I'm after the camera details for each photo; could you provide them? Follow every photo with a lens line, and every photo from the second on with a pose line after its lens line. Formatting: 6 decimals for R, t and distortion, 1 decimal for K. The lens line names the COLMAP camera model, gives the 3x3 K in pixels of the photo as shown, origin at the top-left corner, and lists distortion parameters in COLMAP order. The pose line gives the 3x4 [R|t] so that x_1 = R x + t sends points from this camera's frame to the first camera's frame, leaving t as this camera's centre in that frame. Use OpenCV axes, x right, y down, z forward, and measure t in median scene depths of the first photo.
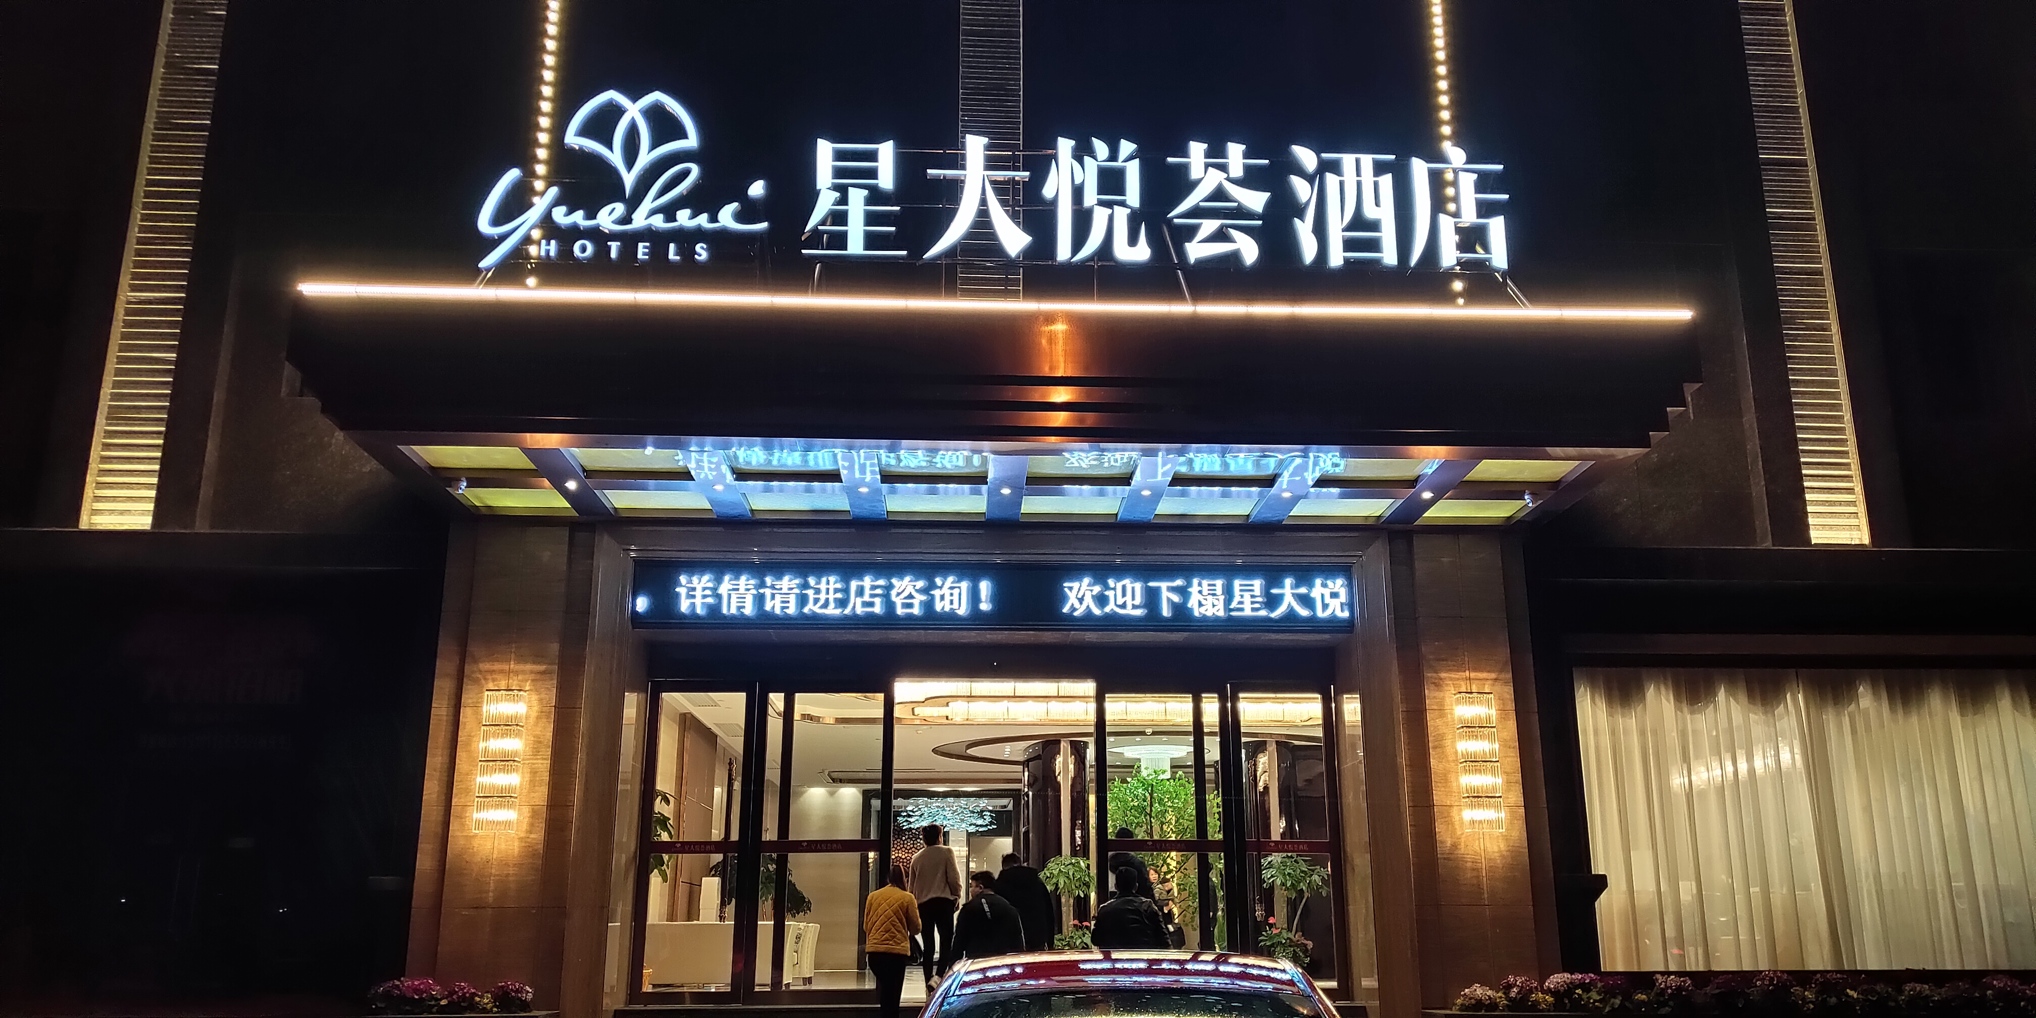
lens RADIAL K [[1456.0, 0, 1022.5], [0, 1456.0, 590.0], [0, 0, 1]] dist [0.031510, -0.000087]
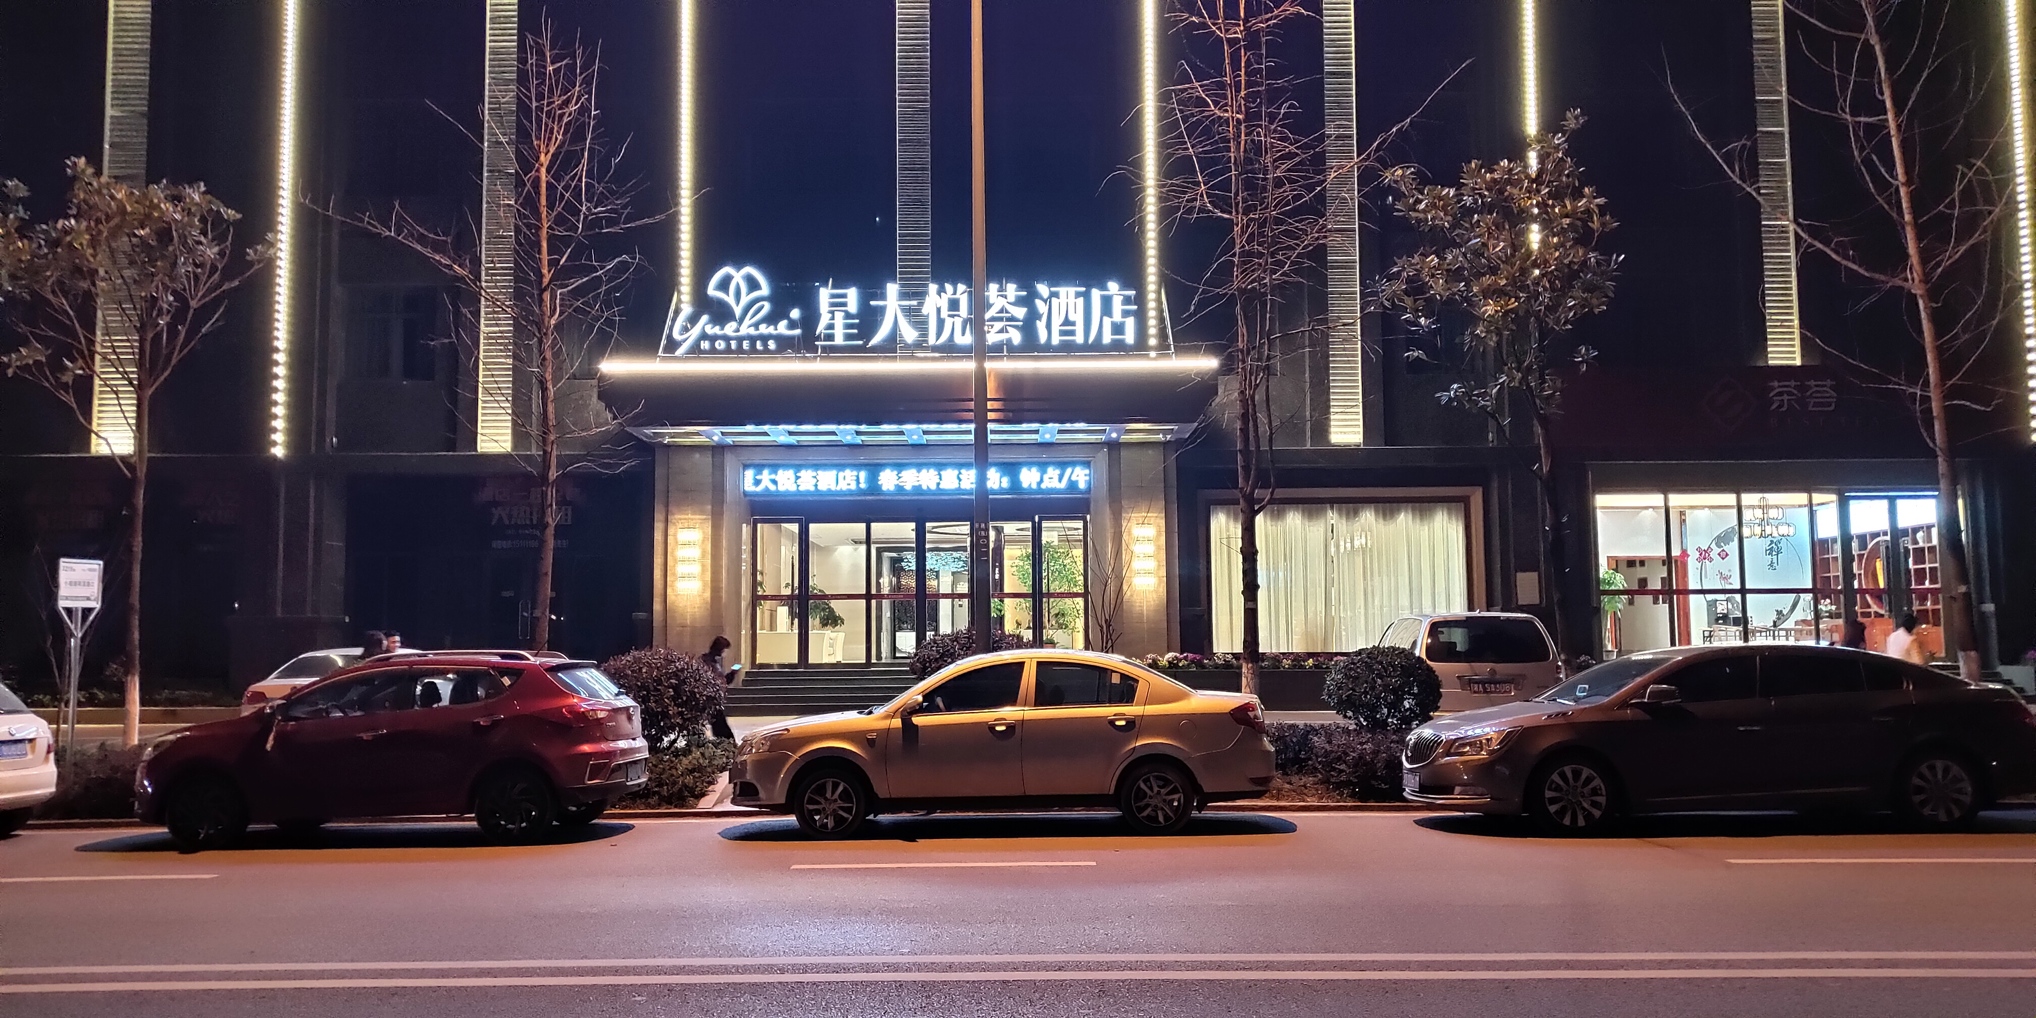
lens RADIAL K [[1456.0, 0, 1022.5], [0, 1456.0, 590.0], [0, 0, 1]] dist [0.031510, -0.000087]
pose [[0.999392, -0.006416, -0.034257, 0.237389], [0.012998, 0.980612, 0.195529, -0.287312], [0.032338, -0.195856, 0.980099, -1.243304]]
